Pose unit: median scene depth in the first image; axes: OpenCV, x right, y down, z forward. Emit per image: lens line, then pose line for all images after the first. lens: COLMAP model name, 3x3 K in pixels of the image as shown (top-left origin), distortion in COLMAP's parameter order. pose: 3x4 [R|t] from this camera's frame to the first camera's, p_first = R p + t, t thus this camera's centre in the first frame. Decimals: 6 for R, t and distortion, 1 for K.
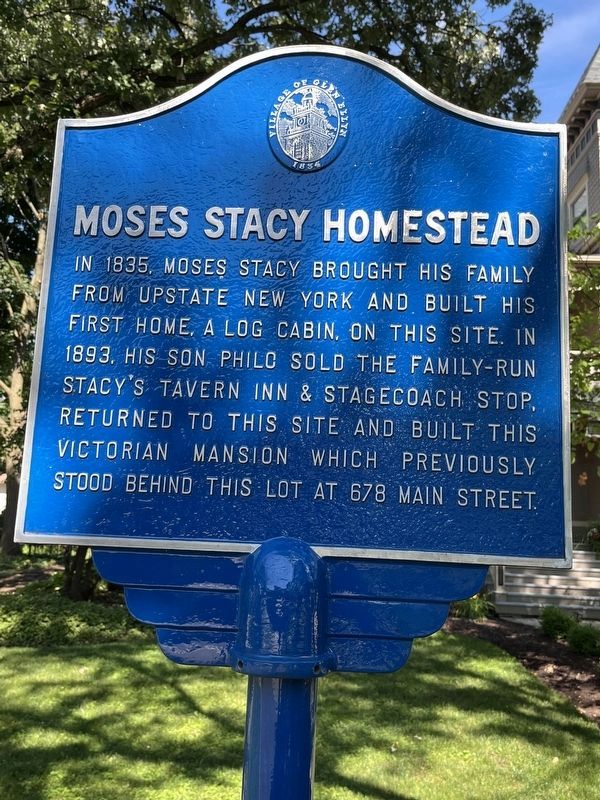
lens RADIAL K [[739.1, 0, 300.0], [0, 739.1, 400.0], [0, 0, 1]] dist [0.038035, 0.000678]
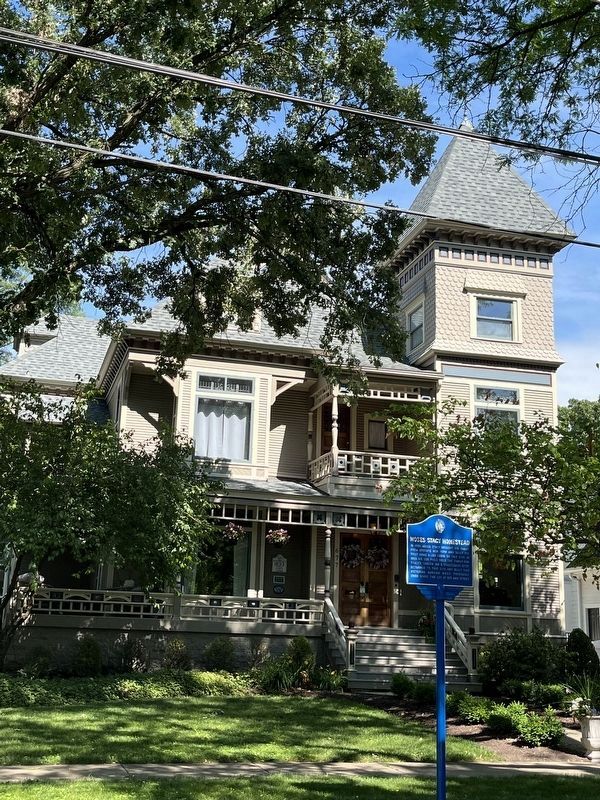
lens RADIAL K [[994.5, 0, 300.0], [0, 994.5, 400.0], [0, 0, 1]] dist [0.013832, 0.007897]
pose [[0.961939, 0.056951, 0.267262, -0.505605], [-0.040271, 0.996907, -0.067488, -0.113393], [-0.270279, 0.054157, 0.961258, -1.023300]]
